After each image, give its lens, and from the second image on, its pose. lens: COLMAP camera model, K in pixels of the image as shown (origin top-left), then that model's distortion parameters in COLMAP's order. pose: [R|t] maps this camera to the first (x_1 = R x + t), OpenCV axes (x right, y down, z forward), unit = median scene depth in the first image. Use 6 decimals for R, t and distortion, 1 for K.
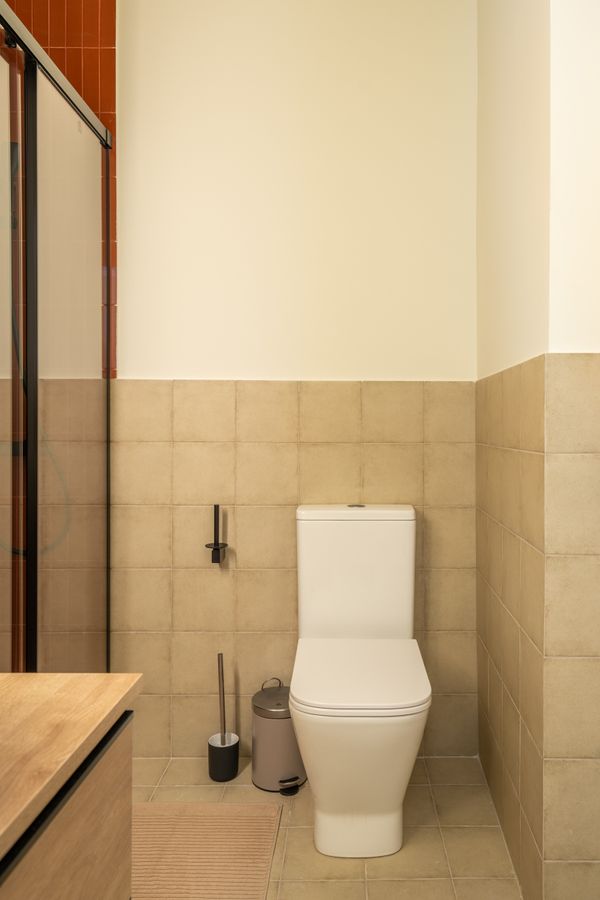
lens RADIAL K [[650.6, 0, 298.4], [0, 650.6, 448.8], [0, 0, 1]] dist [0.002581, 0.000791]
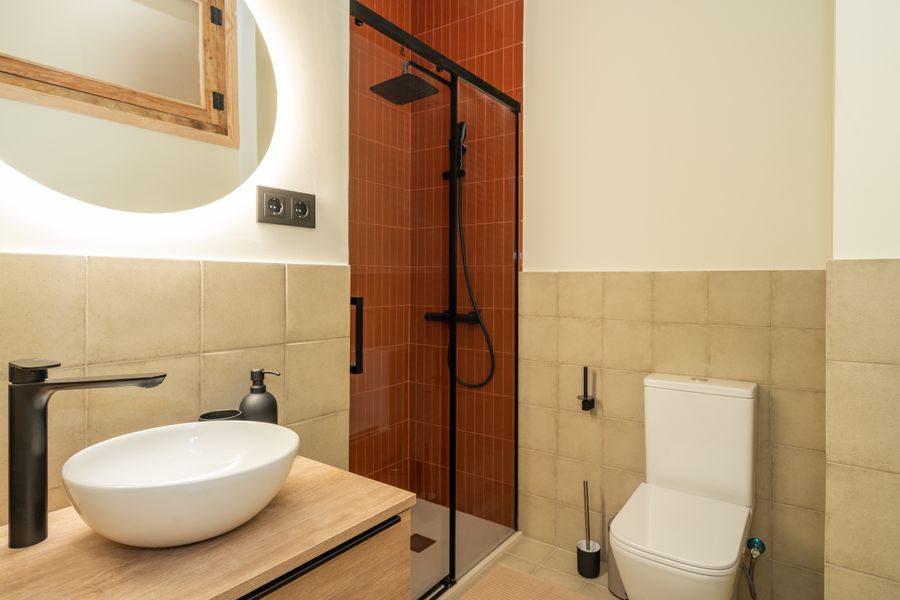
lens RADIAL K [[480.0, 0, 452.8], [0, 480.0, 296.7], [0, 0, 1]] dist [-0.002743, 0.003365]
pose [[0.827939, 0.007435, -0.560768, 0.198539], [-0.009738, 0.999952, -0.001119, -0.053024], [0.560733, 0.006387, 0.827972, 0.040283]]
